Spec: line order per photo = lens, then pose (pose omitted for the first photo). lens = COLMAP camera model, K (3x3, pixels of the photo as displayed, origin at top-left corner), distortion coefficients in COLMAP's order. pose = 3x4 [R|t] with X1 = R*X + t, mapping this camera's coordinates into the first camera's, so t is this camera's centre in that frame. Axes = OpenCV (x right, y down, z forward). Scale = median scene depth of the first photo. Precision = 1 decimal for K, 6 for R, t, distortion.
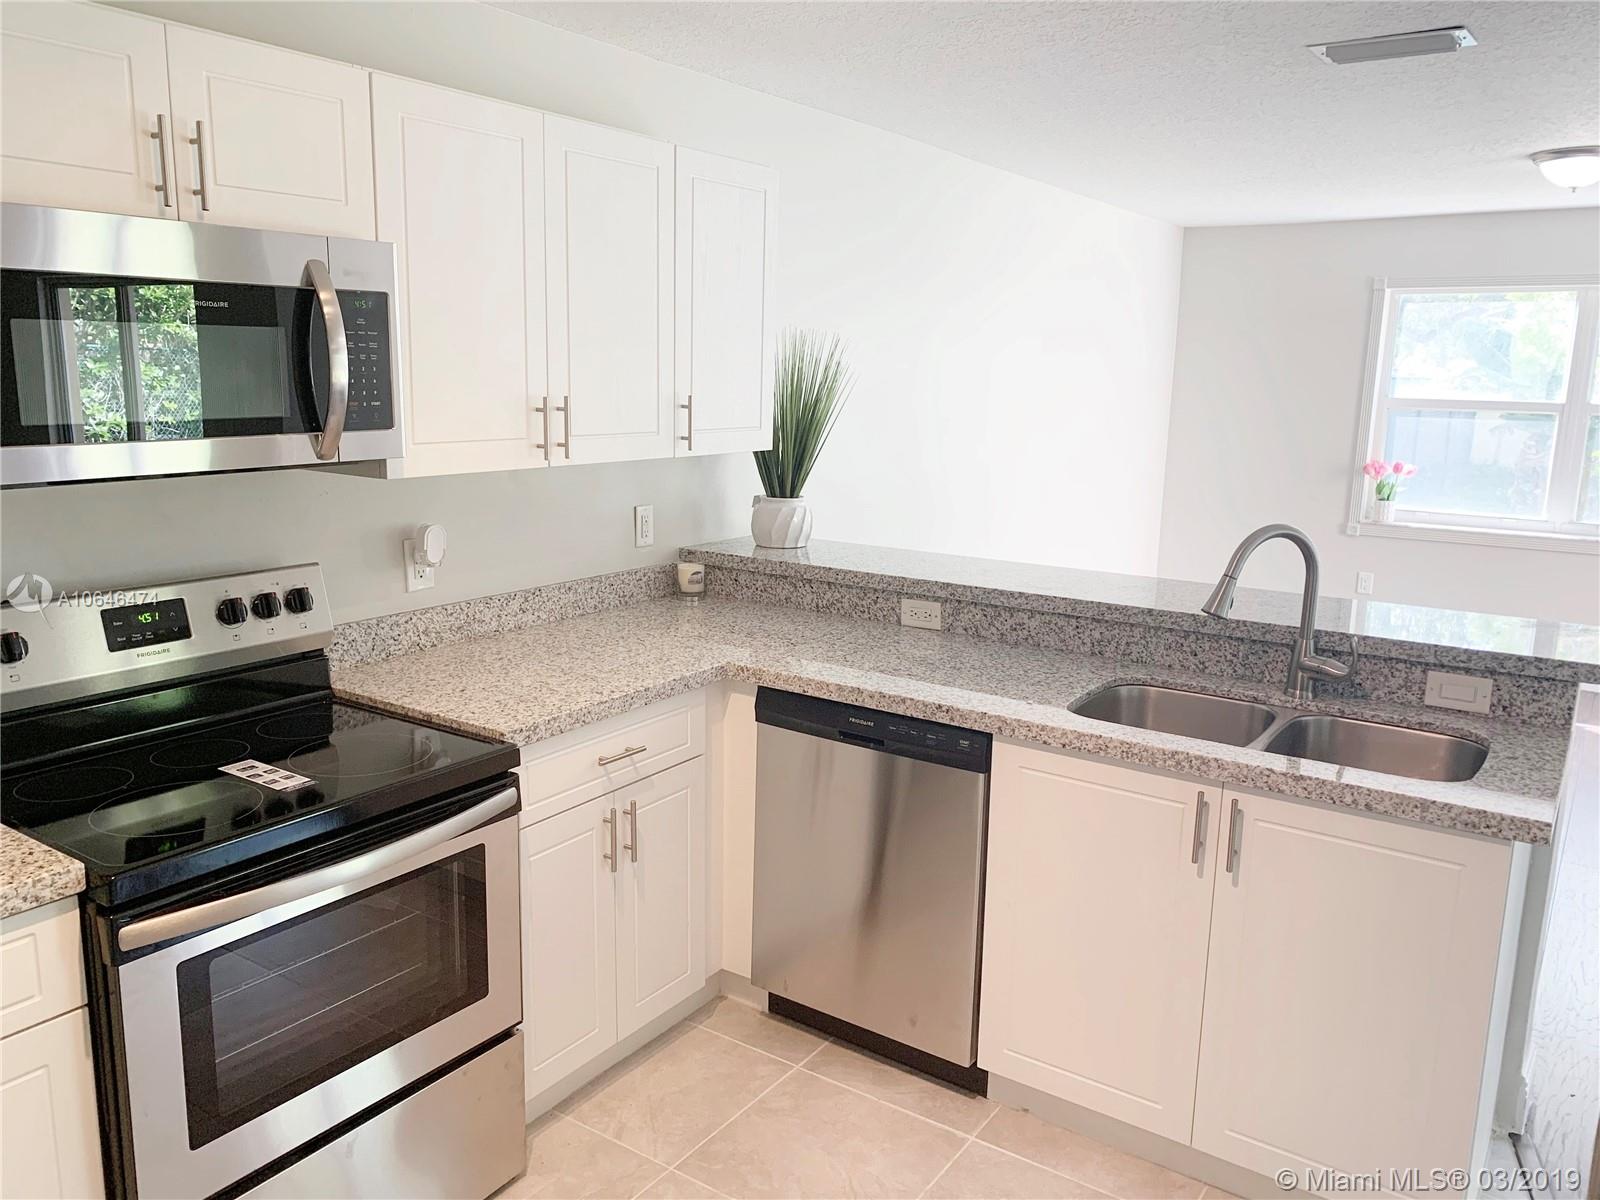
lens RADIAL K [[1220.1, 0, 798.7], [0, 1220.1, 577.6], [0, 0, 1]] dist [0.097345, -0.172006]
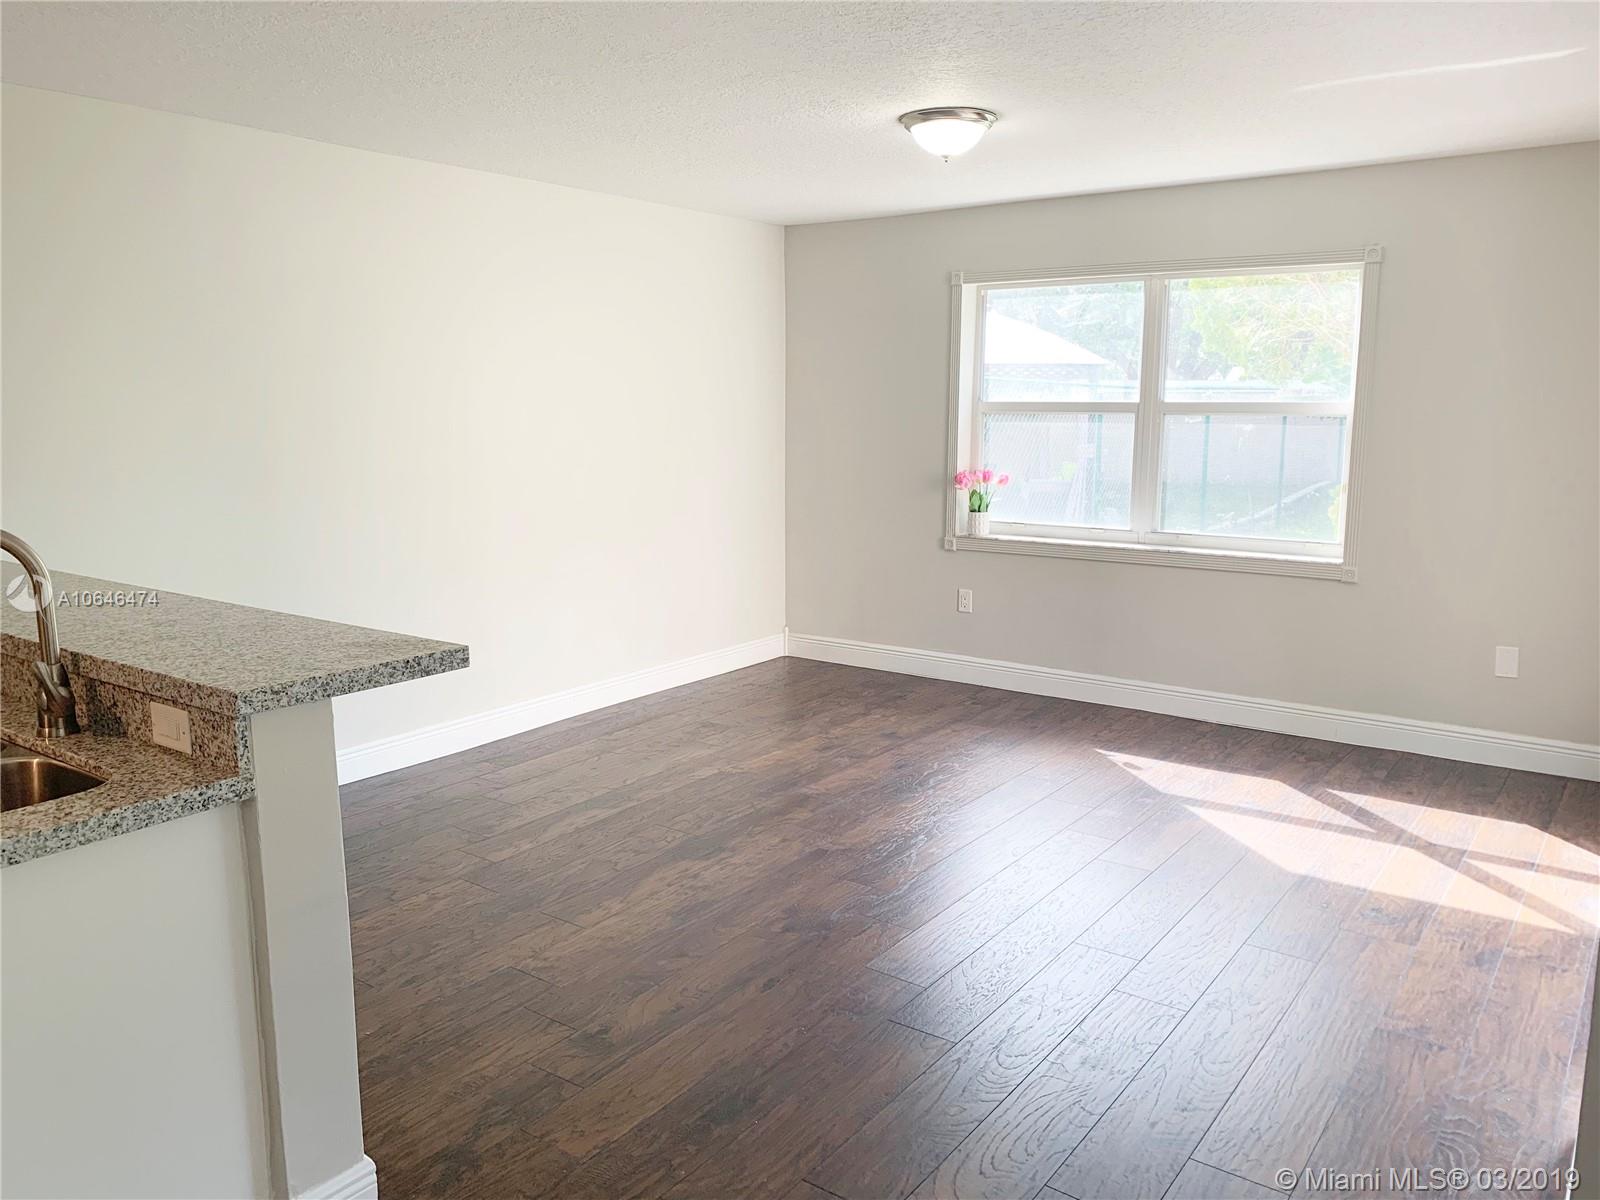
lens RADIAL K [[1234.3, 0, 800.0], [0, 1234.3, 600.0], [0, 0, 1]] dist [-0.004736, -0.000817]
pose [[0.999448, -0.014532, -0.029866, 0.850794], [0.014420, 0.999888, -0.003985, 0.013684], [0.029920, 0.003552, 0.999546, 0.153842]]
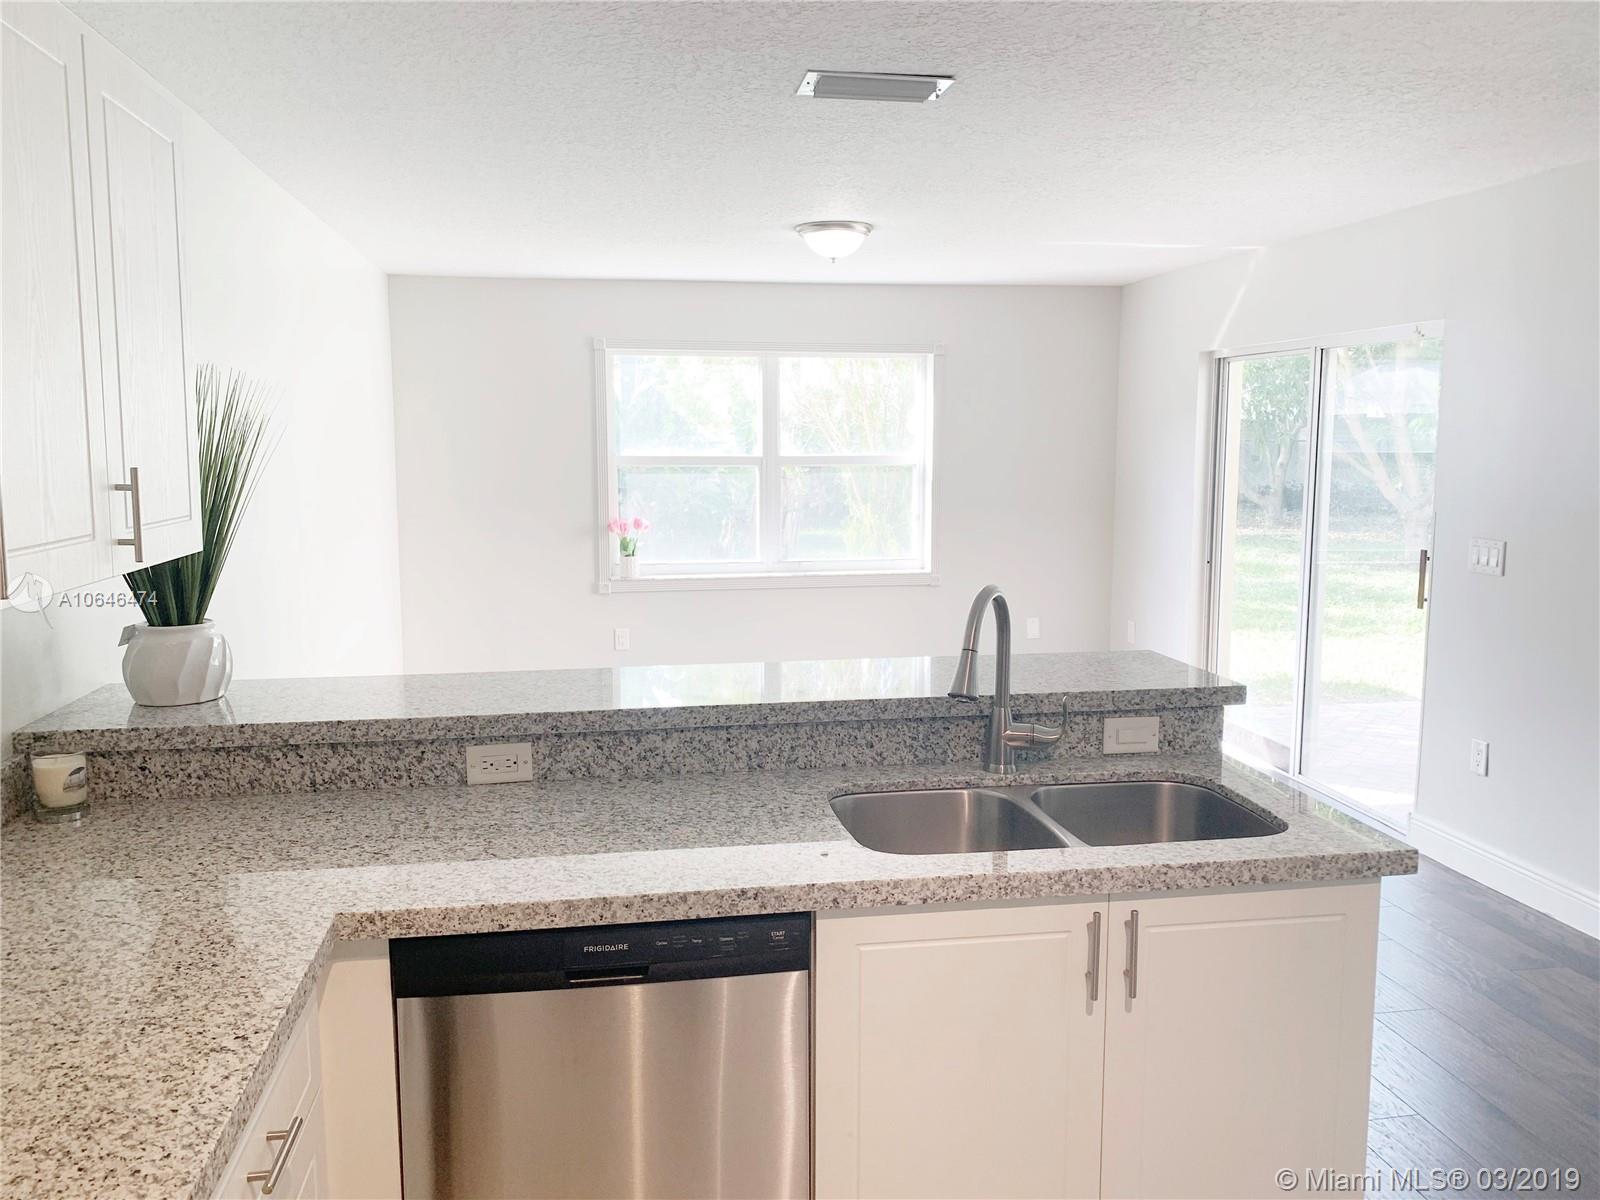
lens RADIAL K [[1220.1, 0, 798.7], [0, 1220.1, 577.6], [0, 0, 1]] dist [0.097345, -0.172006]
pose [[0.716807, -0.096590, 0.690549, -0.291664], [0.133916, 0.990993, -0.000394, -0.060450], [-0.684291, 0.092758, 0.723286, 0.405582]]
